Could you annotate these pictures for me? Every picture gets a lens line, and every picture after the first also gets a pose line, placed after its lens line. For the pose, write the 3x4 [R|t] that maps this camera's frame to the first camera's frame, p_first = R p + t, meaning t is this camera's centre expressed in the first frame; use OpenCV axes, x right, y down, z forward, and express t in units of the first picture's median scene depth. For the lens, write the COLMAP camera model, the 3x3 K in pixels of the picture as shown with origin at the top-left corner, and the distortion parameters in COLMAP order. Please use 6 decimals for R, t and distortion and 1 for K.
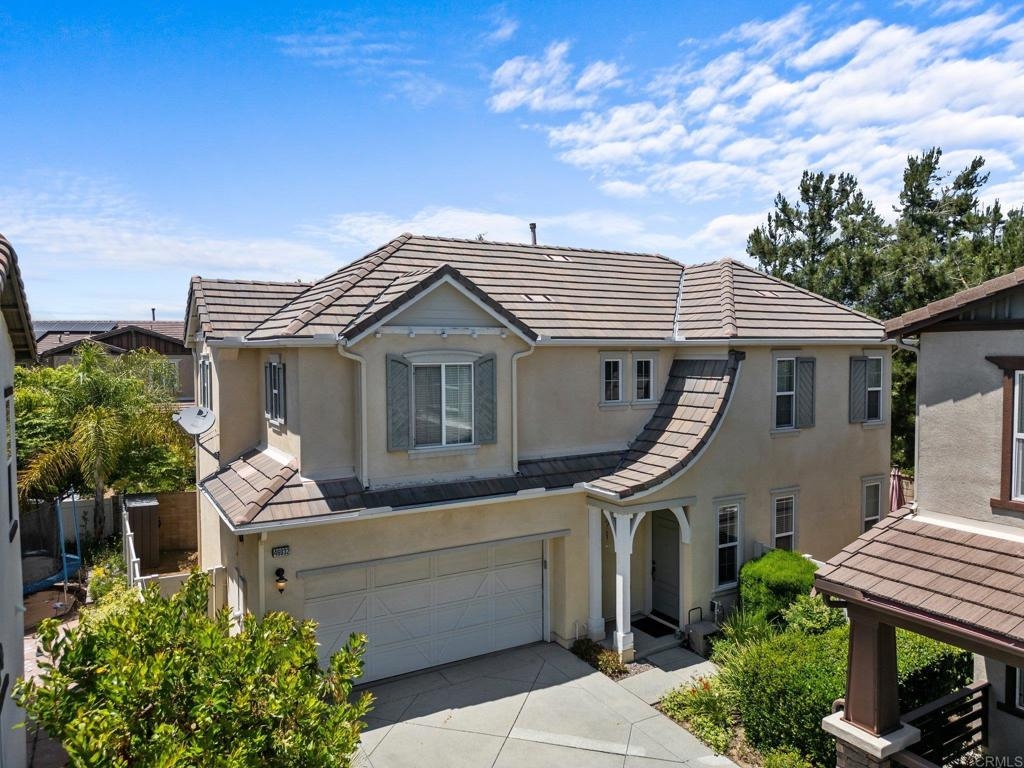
lens RADIAL K [[724.6, 0, 512.0], [0, 724.6, 384.0], [0, 0, 1]] dist [0.070909, -0.066013]
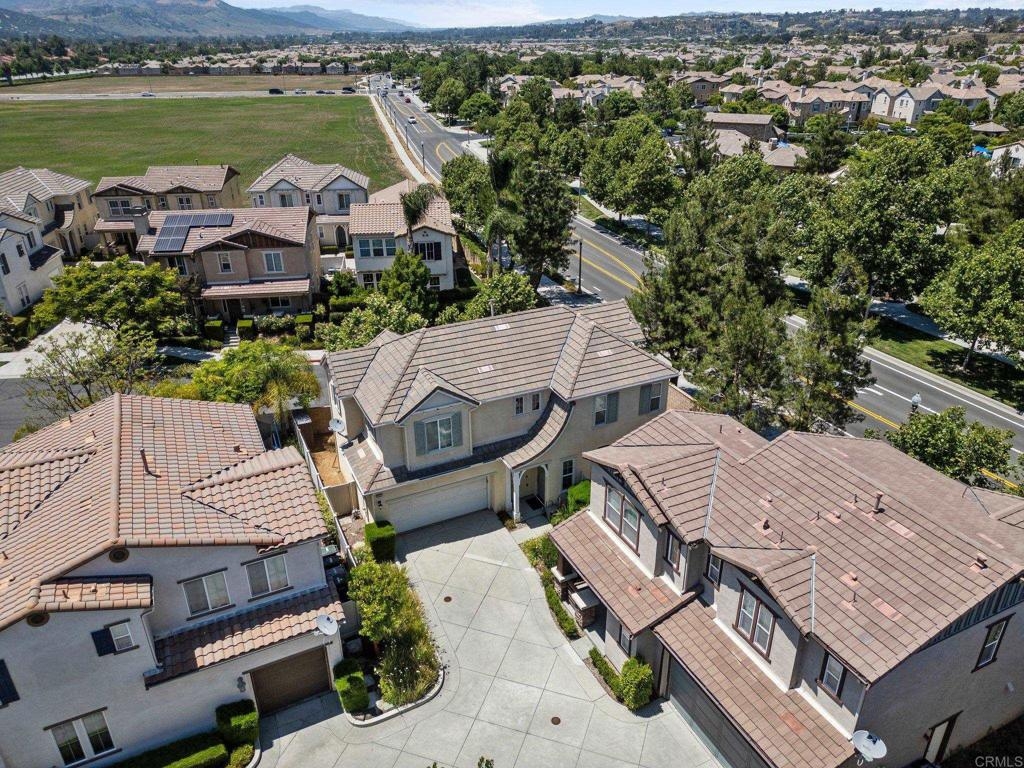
lens RADIAL K [[724.6, 0, 512.0], [0, 724.6, 384.0], [0, 0, 1]] dist [0.070909, -0.066013]
pose [[0.996968, 0.032547, -0.070674, 0.292692], [-0.001600, 0.916694, 0.399586, -1.018382], [0.077791, -0.398262, 0.913967, -1.049143]]
